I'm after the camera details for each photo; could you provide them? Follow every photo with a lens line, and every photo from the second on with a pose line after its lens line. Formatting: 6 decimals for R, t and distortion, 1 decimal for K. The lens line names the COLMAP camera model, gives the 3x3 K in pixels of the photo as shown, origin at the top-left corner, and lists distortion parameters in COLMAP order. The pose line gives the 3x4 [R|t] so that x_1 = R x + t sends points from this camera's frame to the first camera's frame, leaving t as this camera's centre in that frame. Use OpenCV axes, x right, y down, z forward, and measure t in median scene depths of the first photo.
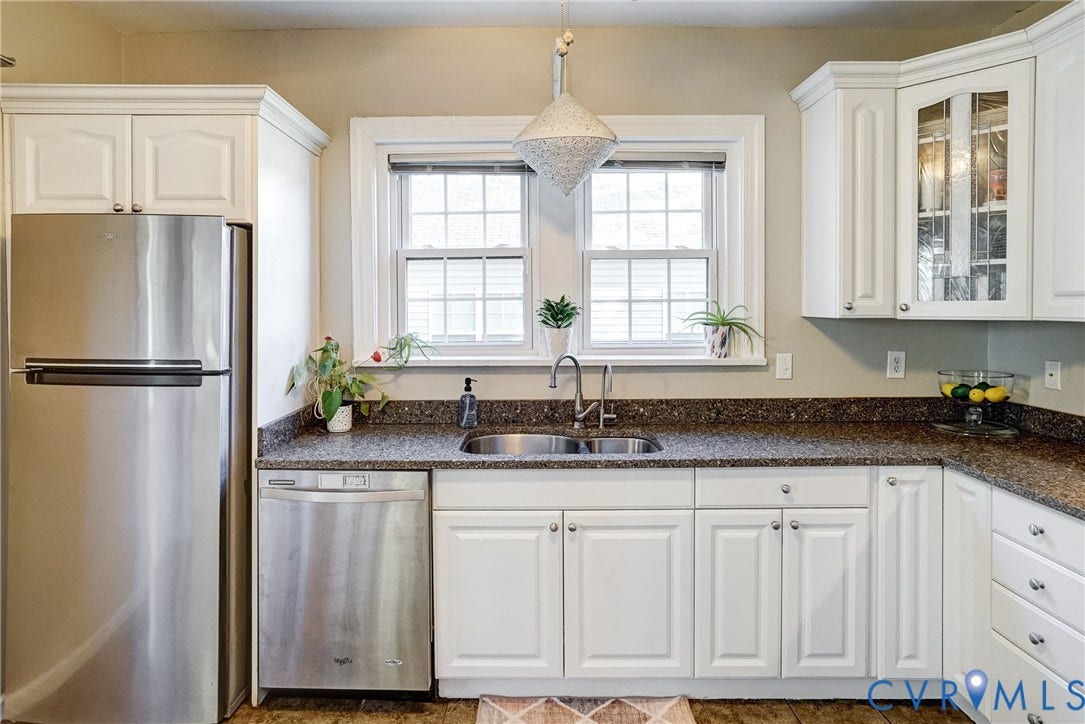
lens RADIAL K [[616.3, 0, 532.8], [0, 616.3, 309.7], [0, 0, 1]] dist [-0.022386, 0.017622]
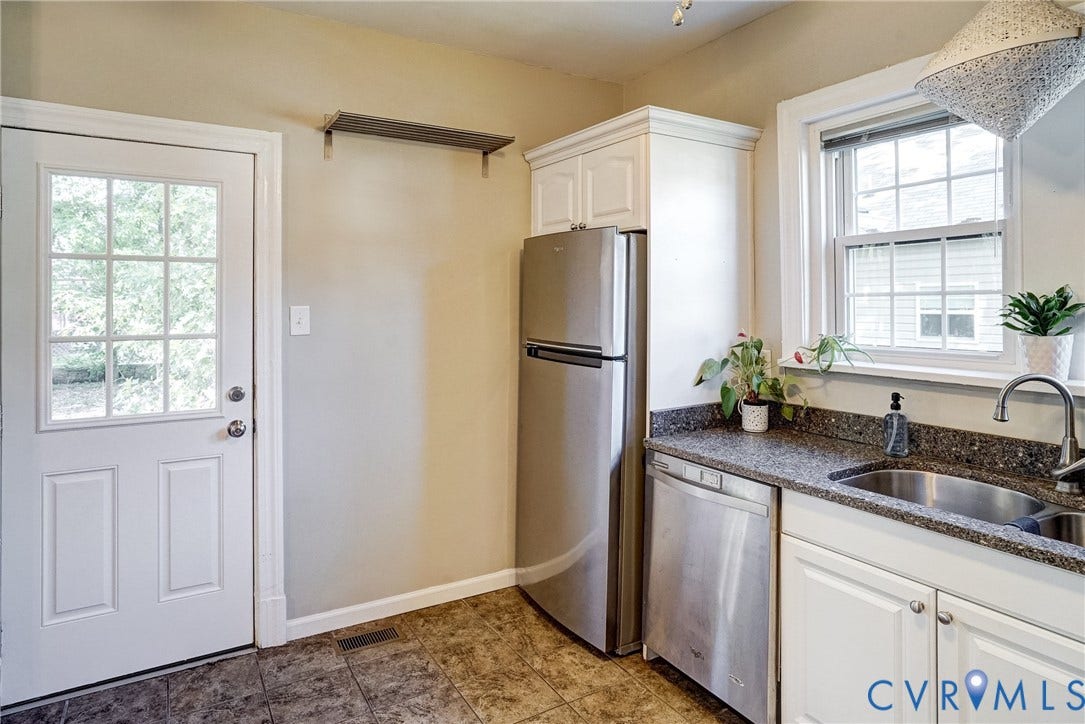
lens RADIAL K [[639.6, 0, 543.4], [0, 639.6, 299.0], [0, 0, 1]] dist [-0.002769, 0.001551]
pose [[0.525055, -0.002514, -0.851065, 0.358172], [-0.004848, 0.999971, -0.005945, -0.003155], [0.851055, 0.007247, 0.525027, 0.178913]]
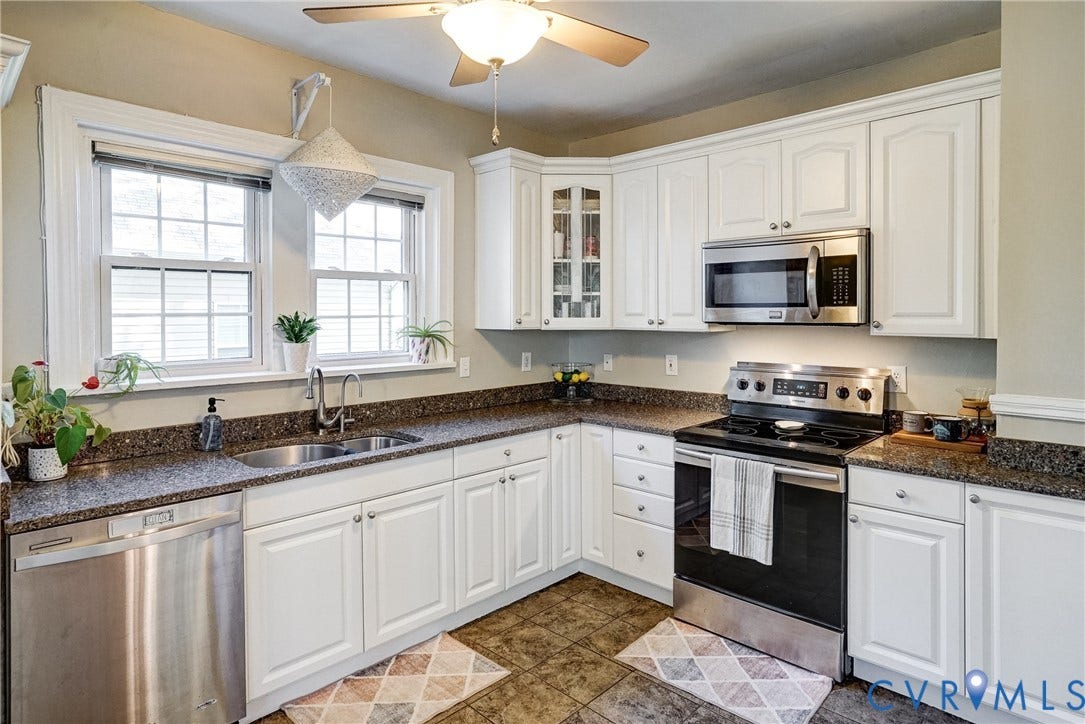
lens RADIAL K [[615.4, 0, 539.7], [0, 615.4, 317.1], [0, 0, 1]] dist [-0.003506, 0.017192]
pose [[0.691208, 0.002493, 0.722651, -0.441220], [0.004092, 0.999965, -0.007364, -0.004328], [-0.722644, 0.008047, 0.691174, -0.018645]]
